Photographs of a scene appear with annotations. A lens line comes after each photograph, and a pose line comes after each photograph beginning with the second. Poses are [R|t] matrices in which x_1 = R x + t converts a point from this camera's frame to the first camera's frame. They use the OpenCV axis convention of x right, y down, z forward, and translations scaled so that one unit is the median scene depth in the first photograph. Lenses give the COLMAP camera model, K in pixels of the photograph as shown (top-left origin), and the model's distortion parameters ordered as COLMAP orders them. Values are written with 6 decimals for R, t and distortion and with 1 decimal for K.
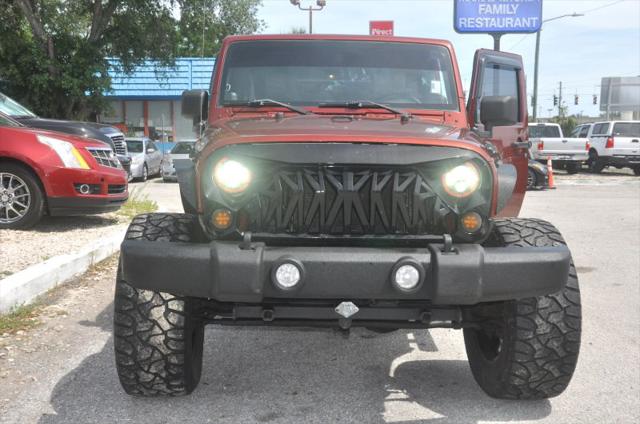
lens RADIAL K [[727.2, 0, 320.0], [0, 727.2, 212.0], [0, 0, 1]] dist [0.090129, -0.002858]
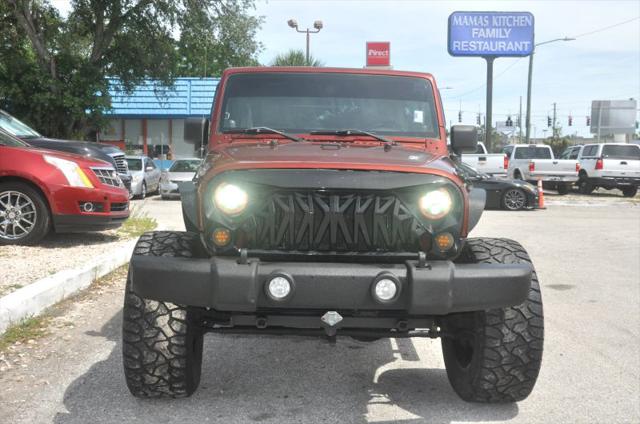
lens RADIAL K [[727.2, 0, 320.0], [0, 727.2, 212.0], [0, 0, 1]] dist [0.090129, -0.002858]
pose [[0.999966, 0.006990, 0.004269, 0.011193], [-0.006884, 0.999677, -0.024454, -0.002135], [-0.004439, 0.024424, 0.999692, -0.112956]]
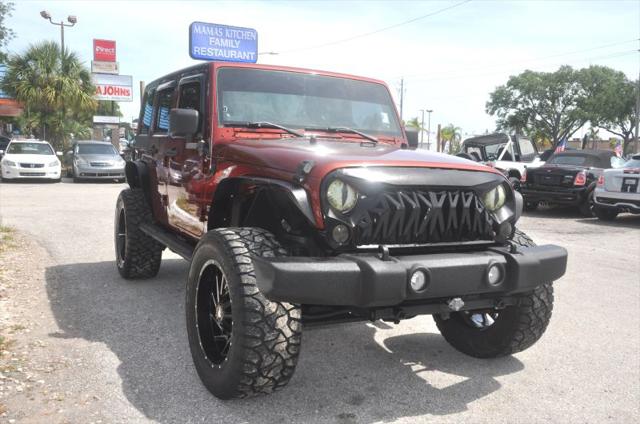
lens RADIAL K [[601.3, 0, 320.0], [0, 601.3, 212.0], [0, 0, 1]] dist [-0.019071, 0.005231]
pose [[0.894578, -0.020796, 0.446427, -0.555496], [0.015087, 0.999753, 0.016338, -0.038791], [-0.446656, -0.007881, 0.894671, 0.174167]]
